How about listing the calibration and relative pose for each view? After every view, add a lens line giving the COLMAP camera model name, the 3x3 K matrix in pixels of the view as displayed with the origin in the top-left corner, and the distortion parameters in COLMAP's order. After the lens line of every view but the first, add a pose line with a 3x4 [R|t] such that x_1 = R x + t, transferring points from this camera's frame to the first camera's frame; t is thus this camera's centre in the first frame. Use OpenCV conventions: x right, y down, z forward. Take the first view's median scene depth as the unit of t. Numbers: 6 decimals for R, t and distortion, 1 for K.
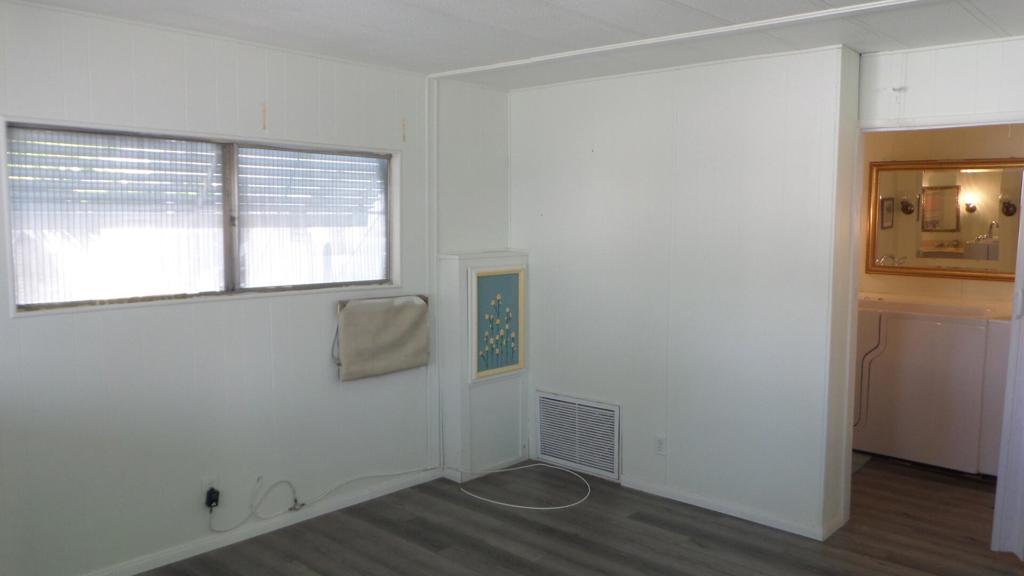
lens RADIAL K [[776.5, 0, 511.9], [0, 776.5, 288.7], [0, 0, 1]] dist [-0.030650, 0.007457]
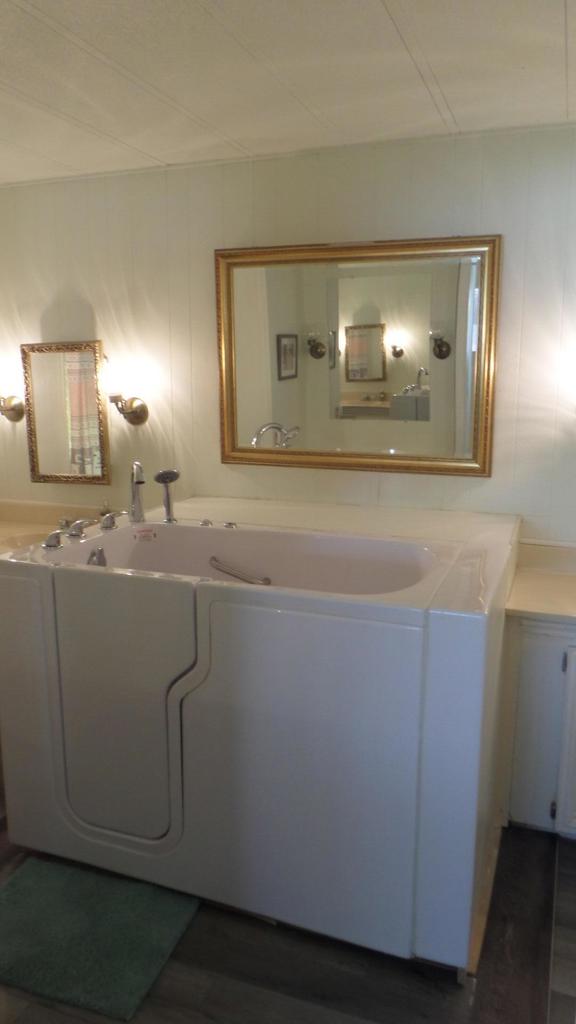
lens RADIAL K [[708.2, 0, 288.9], [0, 708.2, 516.4], [0, 0, 1]] dist [-0.006116, -0.002512]
pose [[0.928758, -0.086699, 0.360404, 0.218364], [0.046733, 0.991892, 0.118180, -0.027377], [-0.367728, -0.092918, 0.925280, 0.353808]]
